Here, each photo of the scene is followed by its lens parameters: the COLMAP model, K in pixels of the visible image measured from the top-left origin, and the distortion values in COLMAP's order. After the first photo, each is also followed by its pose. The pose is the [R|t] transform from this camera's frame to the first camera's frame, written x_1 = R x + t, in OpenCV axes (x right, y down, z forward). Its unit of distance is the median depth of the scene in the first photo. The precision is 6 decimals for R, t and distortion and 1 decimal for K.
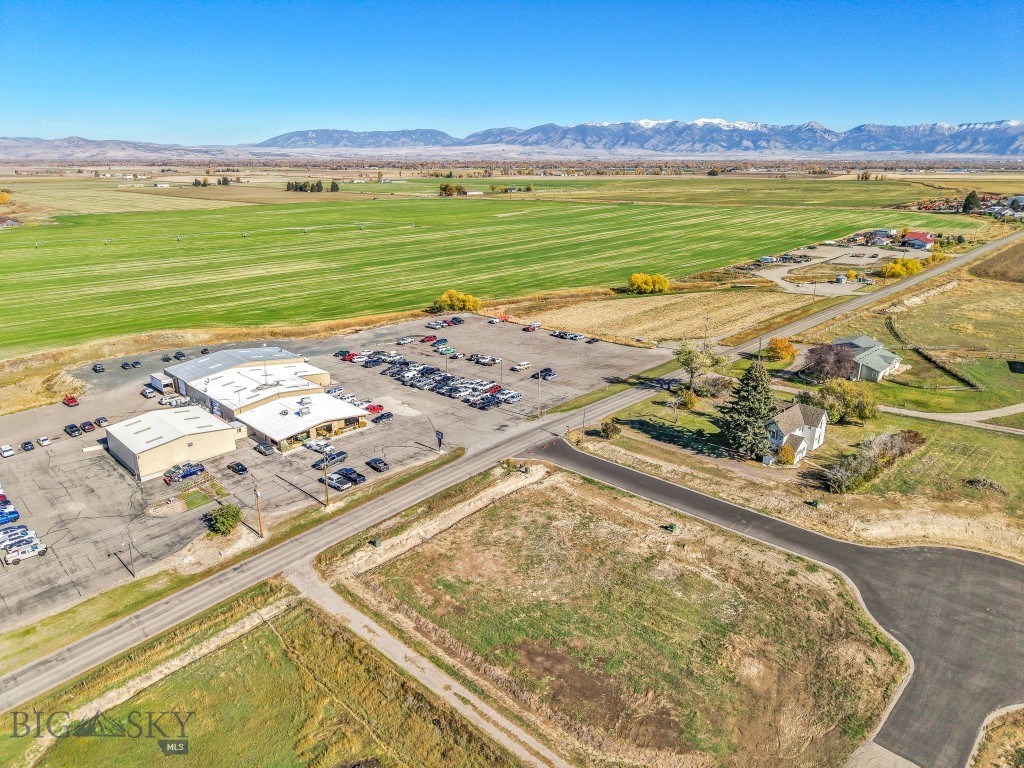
lens RADIAL K [[682.2, 0, 508.5], [0, 682.2, 387.5], [0, 0, 1]] dist [0.025301, -0.026165]
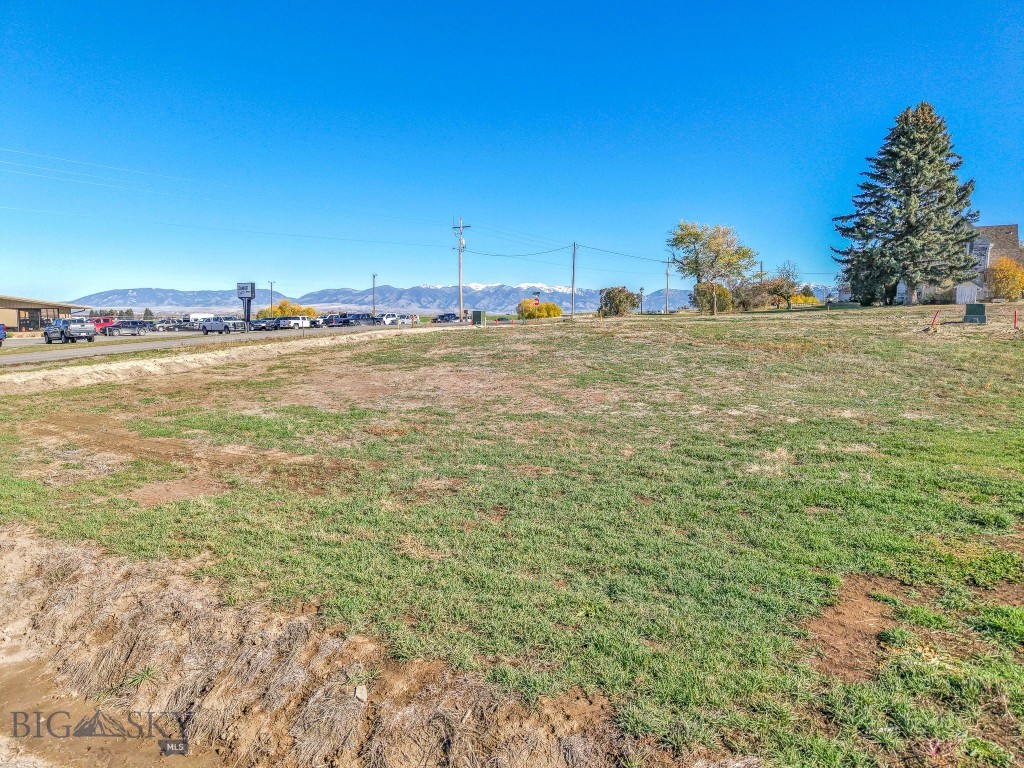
lens RADIAL K [[682.2, 0, 515.0], [0, 682.2, 379.6], [0, 0, 1]] dist [0.025301, -0.026165]
pose [[0.970660, -0.019021, 0.239702, -0.035069], [0.074006, 0.972110, -0.222545, 0.180845], [-0.228783, 0.233754, 0.944996, 0.457220]]
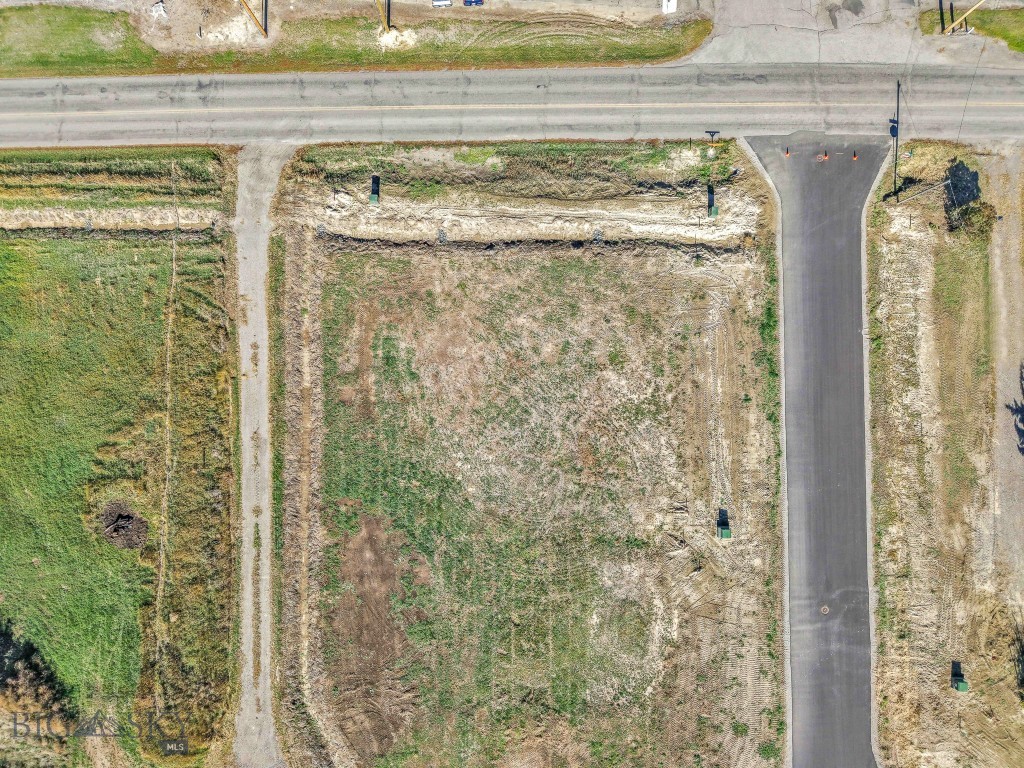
lens RADIAL K [[682.2, 0, 518.2], [0, 682.2, 393.7], [0, 0, 1]] dist [0.025301, -0.026165]
pose [[0.703657, 0.710540, -0.000650, 0.015931], [-0.241663, 0.240182, 0.940166, -0.212173], [0.668181, -0.661397, 0.340717, 0.464943]]
